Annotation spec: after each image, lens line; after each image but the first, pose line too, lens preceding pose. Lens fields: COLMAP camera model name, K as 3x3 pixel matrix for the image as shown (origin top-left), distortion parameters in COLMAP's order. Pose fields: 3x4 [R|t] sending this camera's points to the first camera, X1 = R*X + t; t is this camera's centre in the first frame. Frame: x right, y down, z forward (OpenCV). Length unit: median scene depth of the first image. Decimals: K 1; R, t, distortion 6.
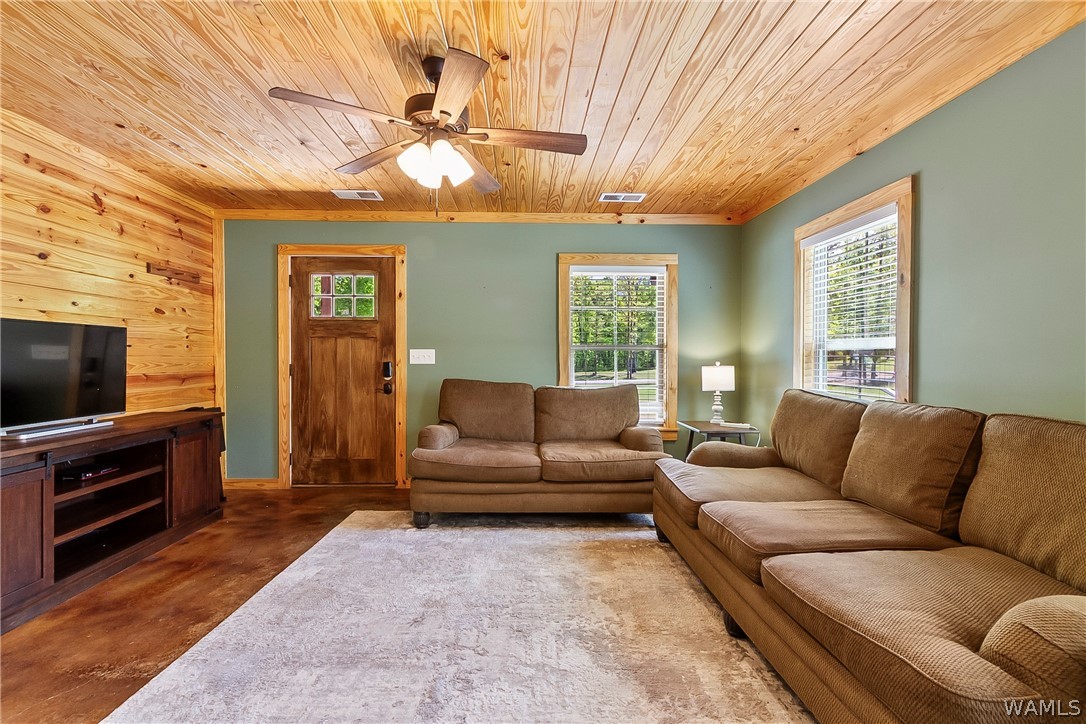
lens RADIAL K [[505.4, 0, 514.0], [0, 505.4, 362.0], [0, 0, 1]] dist [0.001286, -0.000930]
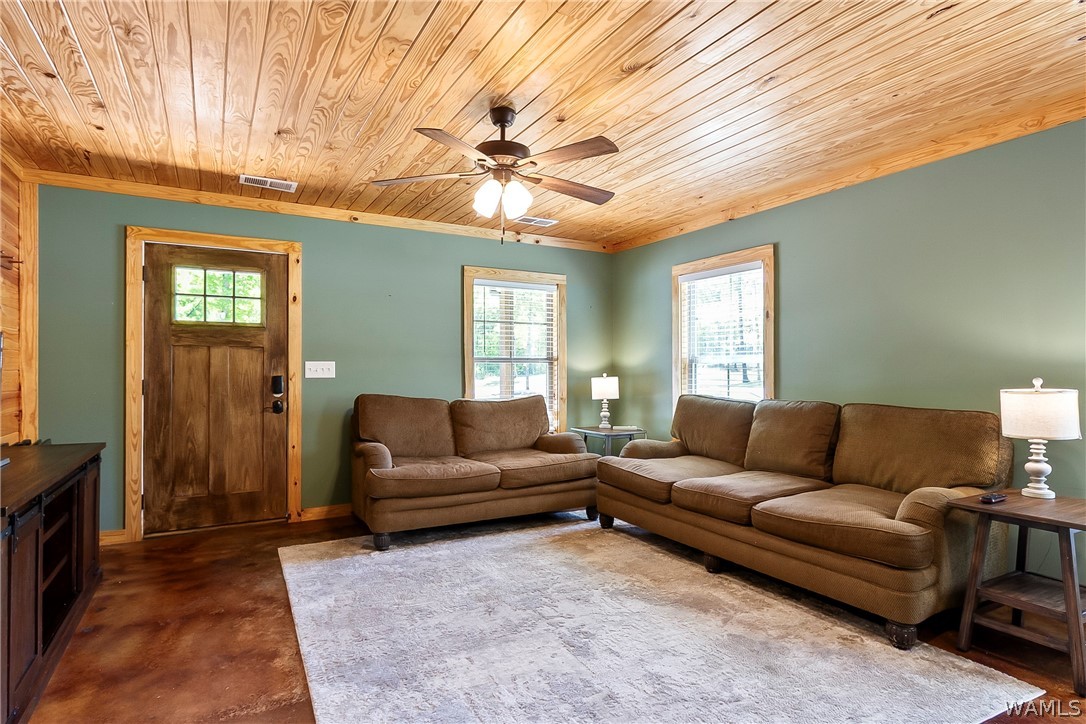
lens RADIAL K [[581.9, 0, 543.0], [0, 581.9, 362.0], [0, 0, 1]] dist [-0.000233, -0.002159]
pose [[0.881795, 0.003669, 0.471618, -0.383031], [0.006534, 0.999779, -0.019995, -0.001307], [-0.471587, 0.020713, 0.881576, -0.099447]]
